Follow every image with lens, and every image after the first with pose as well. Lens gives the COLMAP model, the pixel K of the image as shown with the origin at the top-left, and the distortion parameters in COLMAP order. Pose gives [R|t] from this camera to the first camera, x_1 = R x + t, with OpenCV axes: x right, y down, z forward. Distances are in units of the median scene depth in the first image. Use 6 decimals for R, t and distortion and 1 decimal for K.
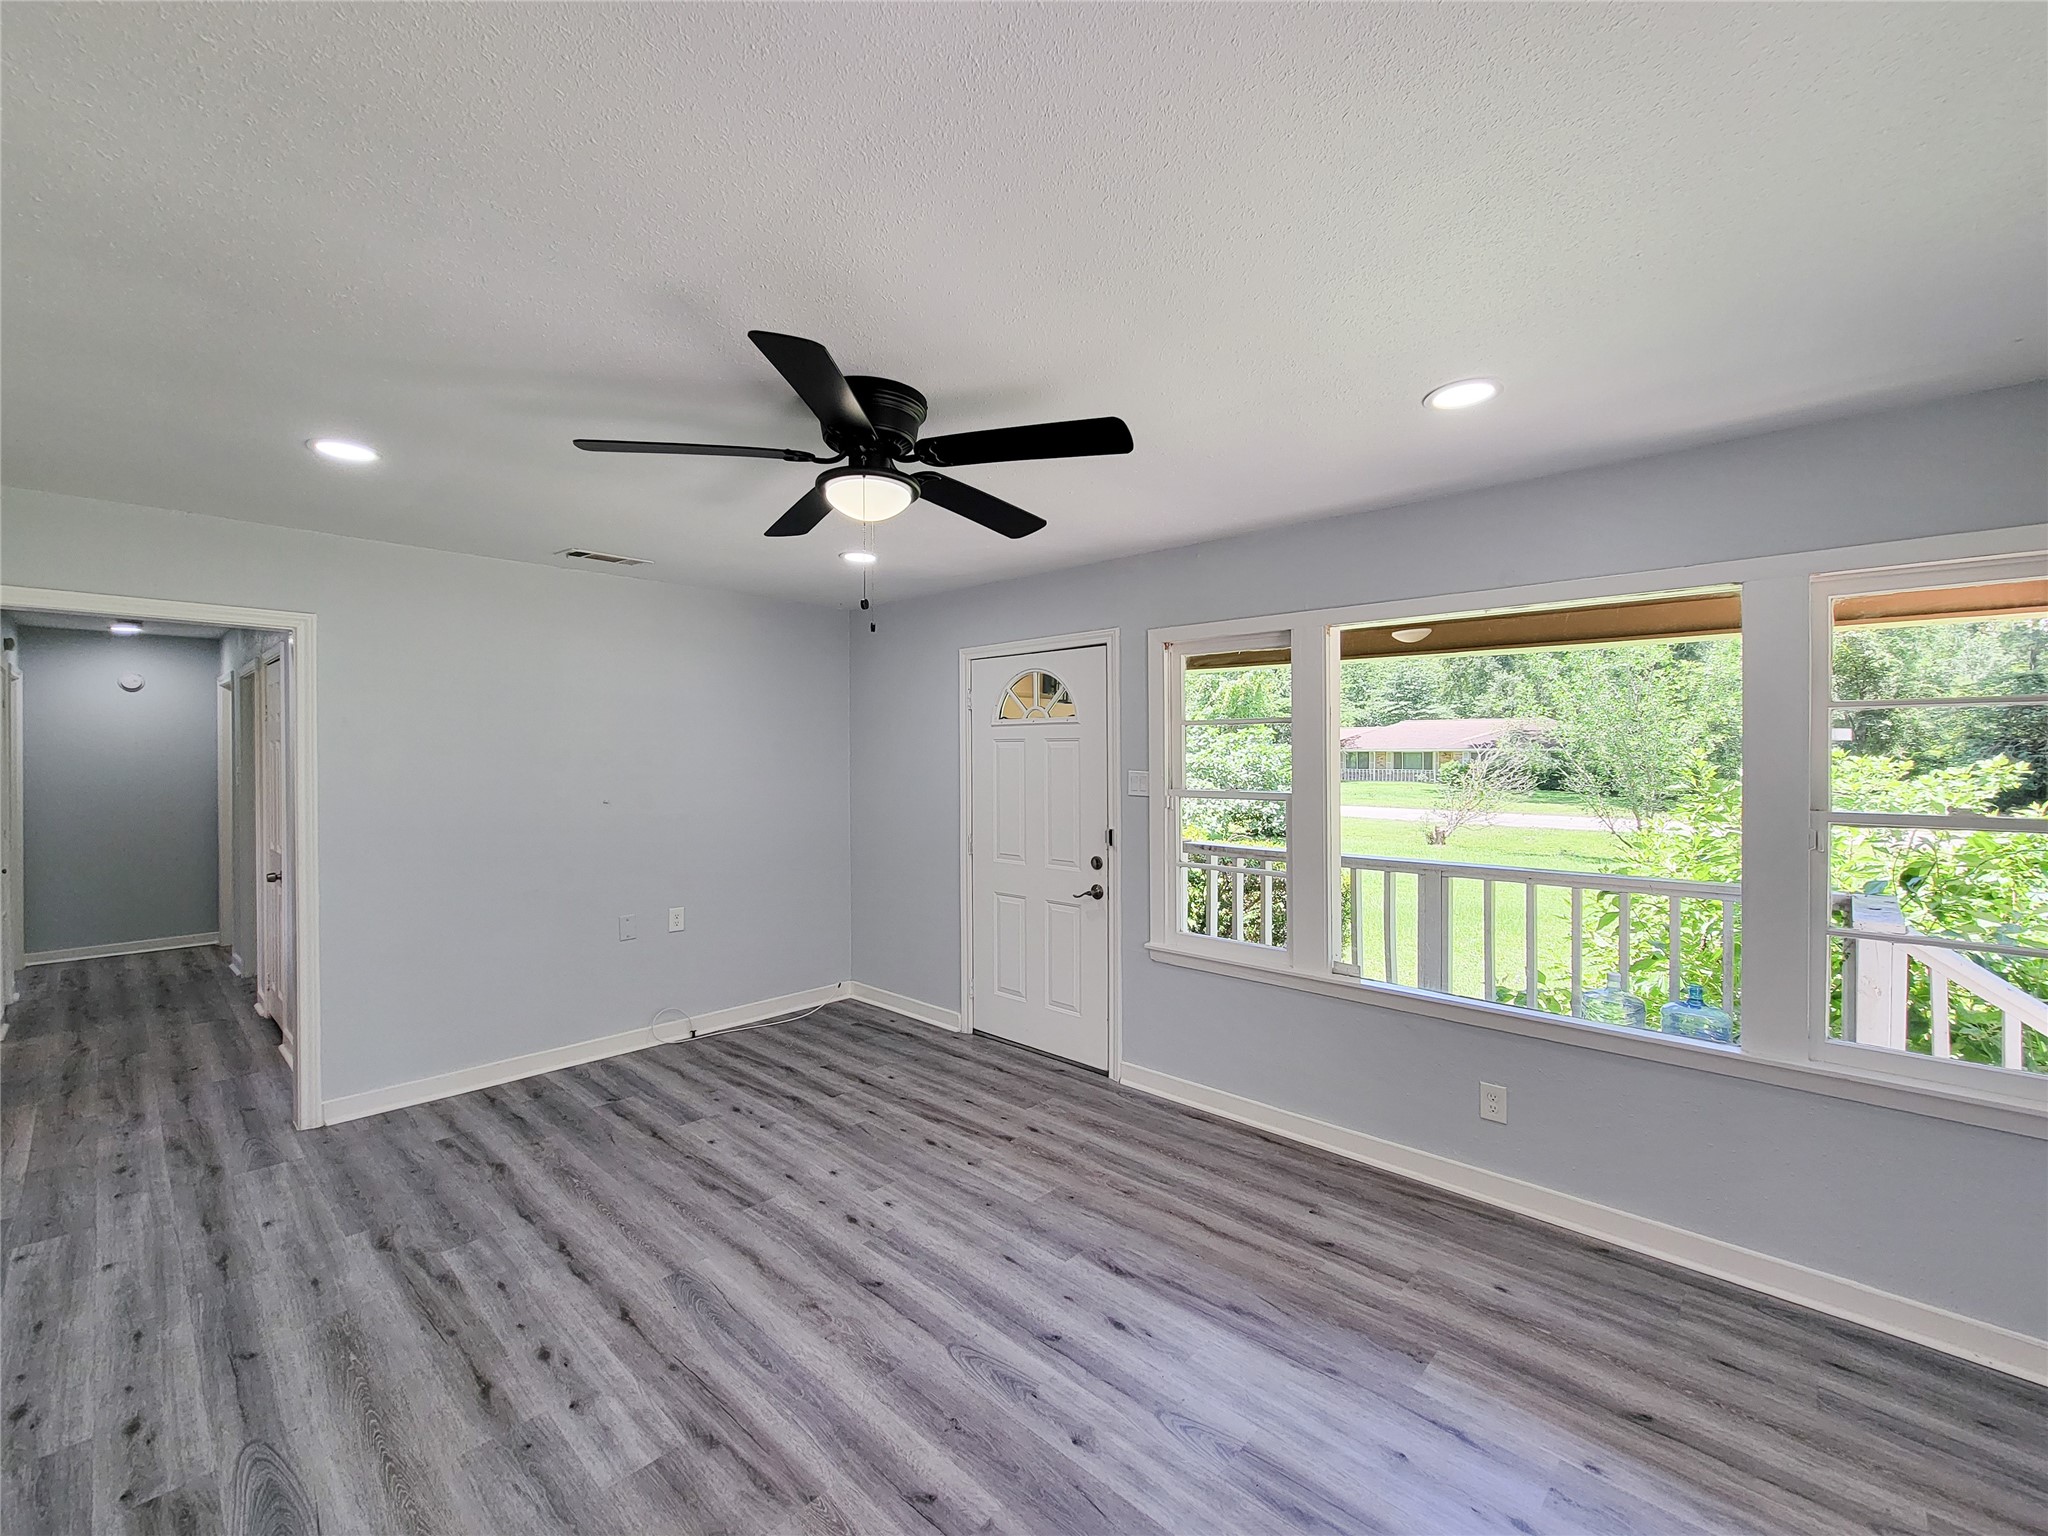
lens RADIAL K [[824.0, 0, 1026.7], [0, 824.0, 762.3], [0, 0, 1]] dist [0.001938, -0.000678]
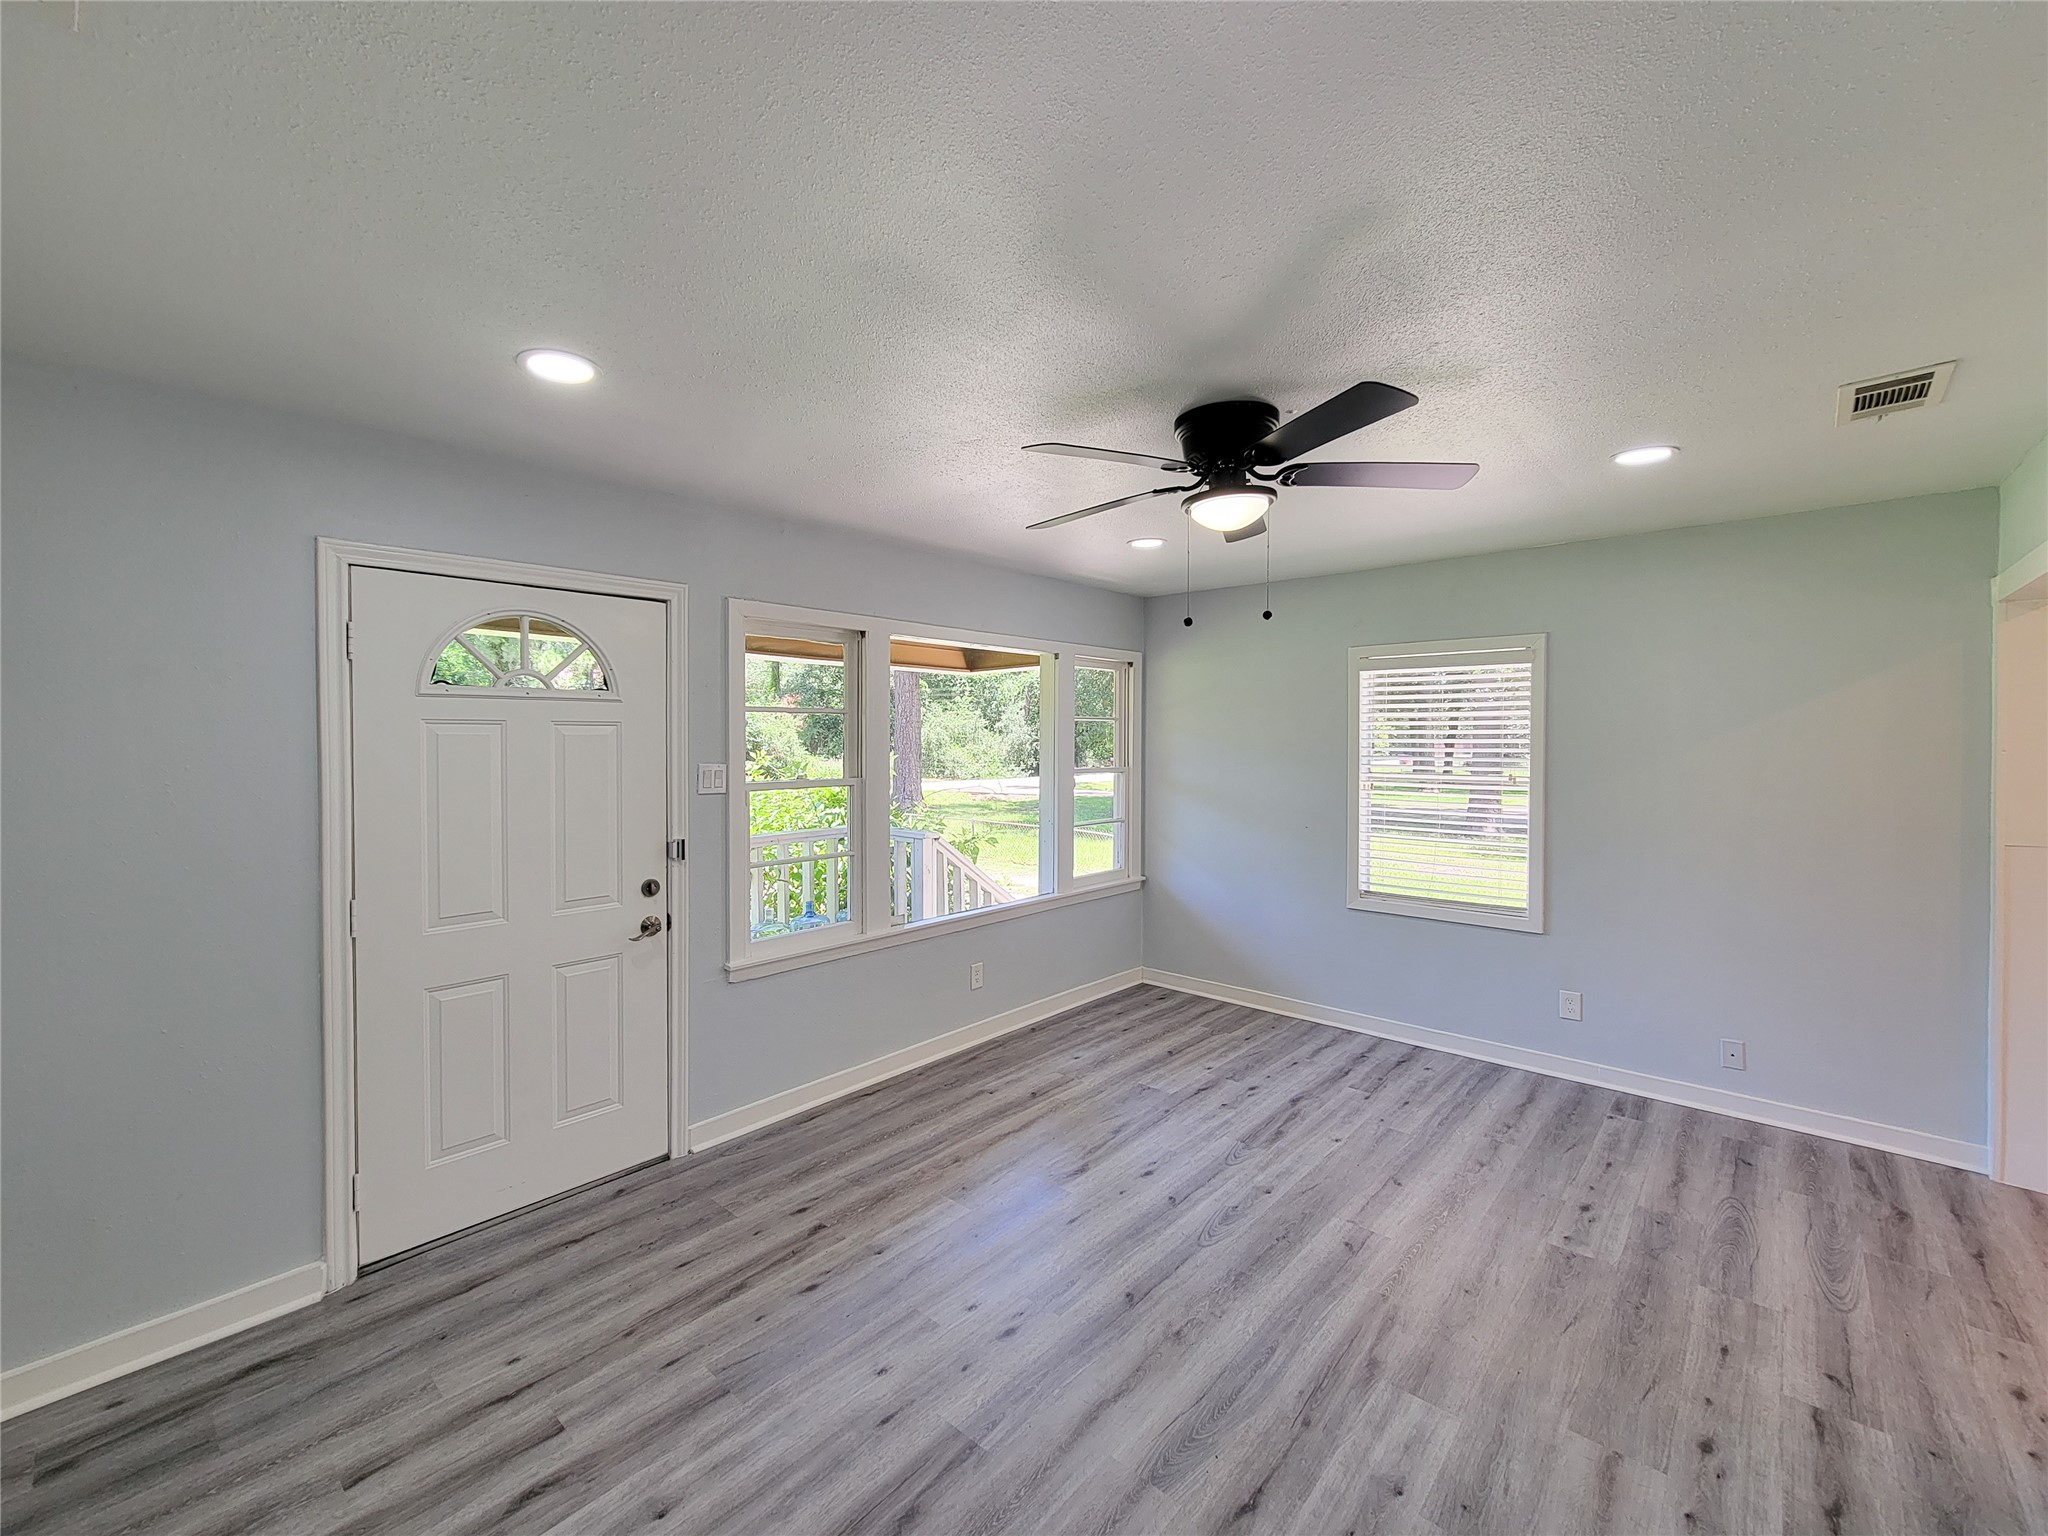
lens RADIAL K [[824.0, 0, 1026.7], [0, 824.0, 750.9], [0, 0, 1]] dist [0.001938, -0.000678]
pose [[0.013914, -0.016142, 0.999773, -0.921701], [0.012974, 0.999788, 0.015961, -0.015679], [-0.999819, 0.012749, 0.014121, 0.892849]]
